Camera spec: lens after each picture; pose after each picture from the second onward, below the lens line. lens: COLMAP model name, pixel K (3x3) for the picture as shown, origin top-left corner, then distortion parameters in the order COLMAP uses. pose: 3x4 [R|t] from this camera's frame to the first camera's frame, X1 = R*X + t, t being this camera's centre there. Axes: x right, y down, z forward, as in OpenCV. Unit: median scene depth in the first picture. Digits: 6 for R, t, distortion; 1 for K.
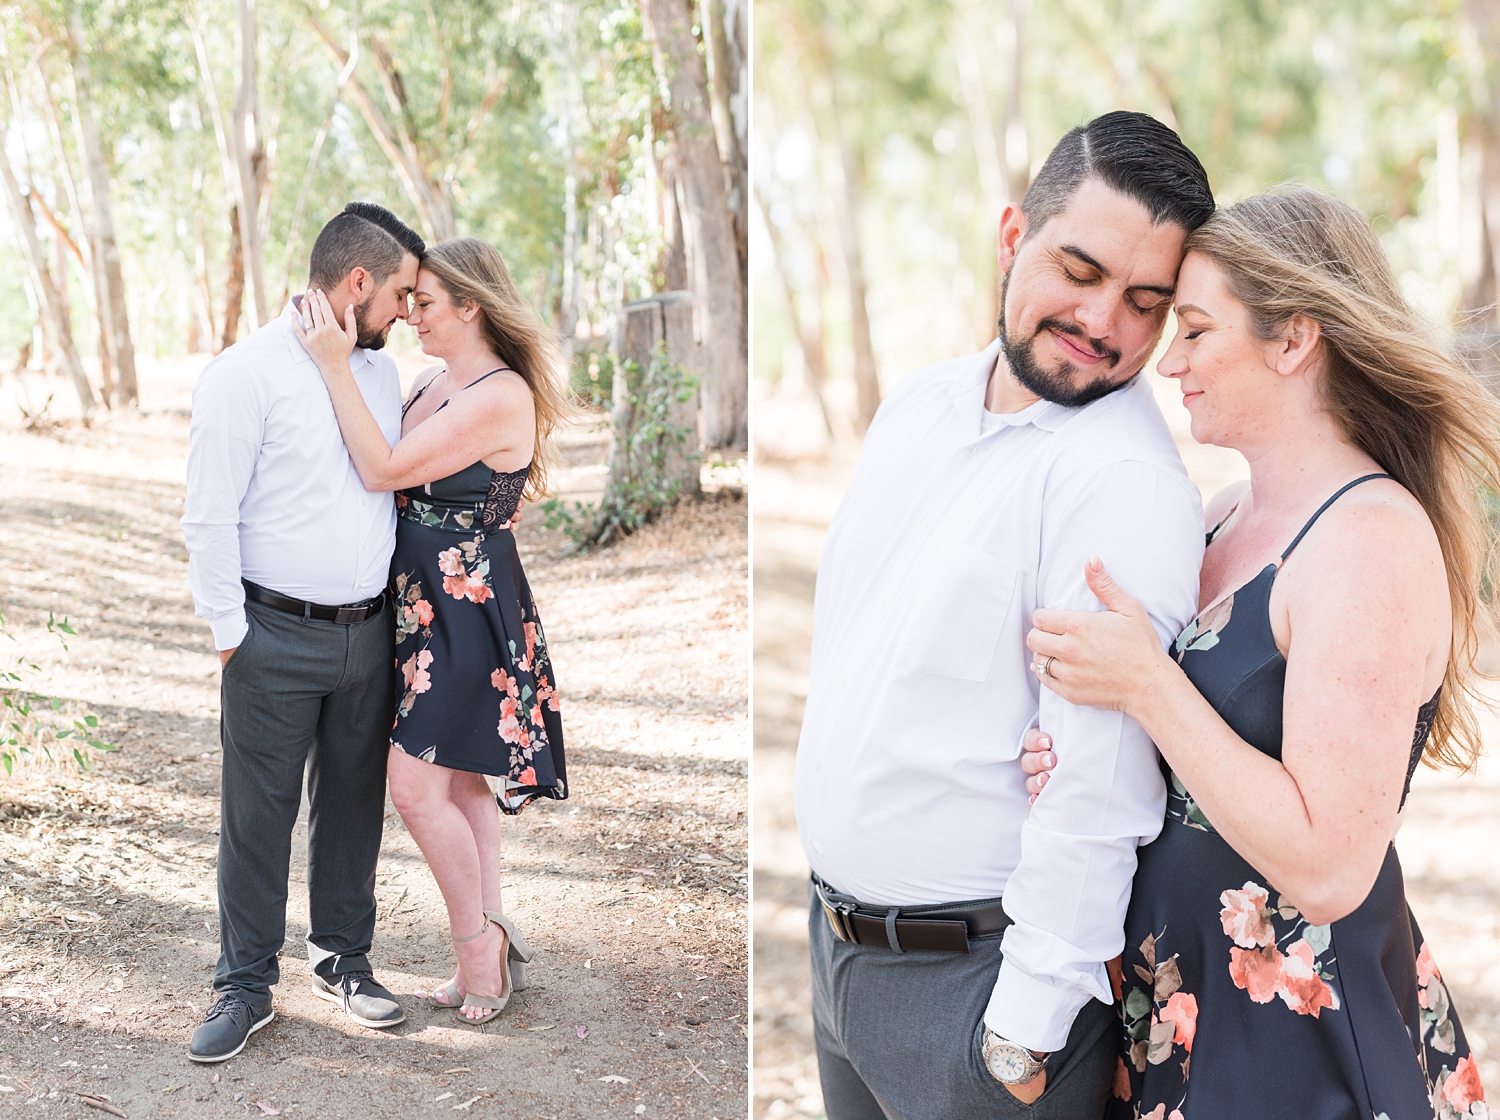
lens RADIAL K [[4961.4, 0, 750.0], [0, 4961.4, 560.0], [0, 0, 1]] dist [-0.898800, 20.459352]
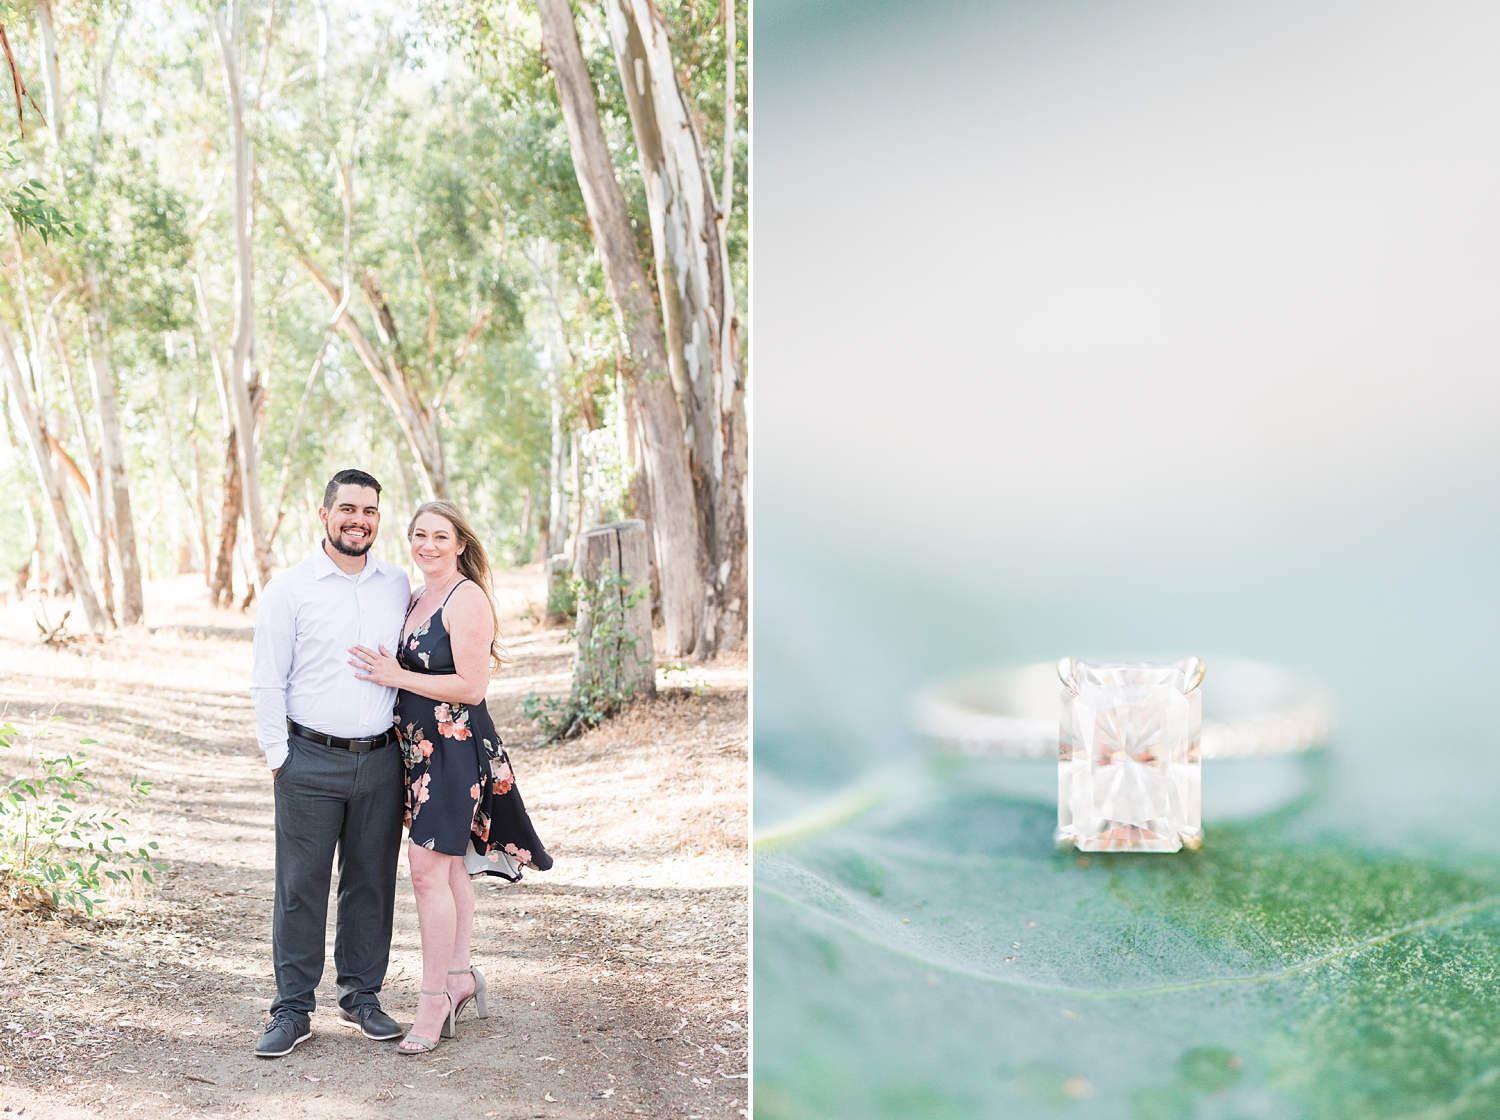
lens RADIAL K [[5053.7, 0, 750.0], [0, 5053.7, 560.0], [0, 0, 1]] dist [0.045866, 1.655836]
pose [[0.999987, -0.004991, 0.000892, 0.011478], [0.005025, 0.999008, -0.044248, 0.007866], [-0.000670, 0.044251, 0.999020, -0.181630]]
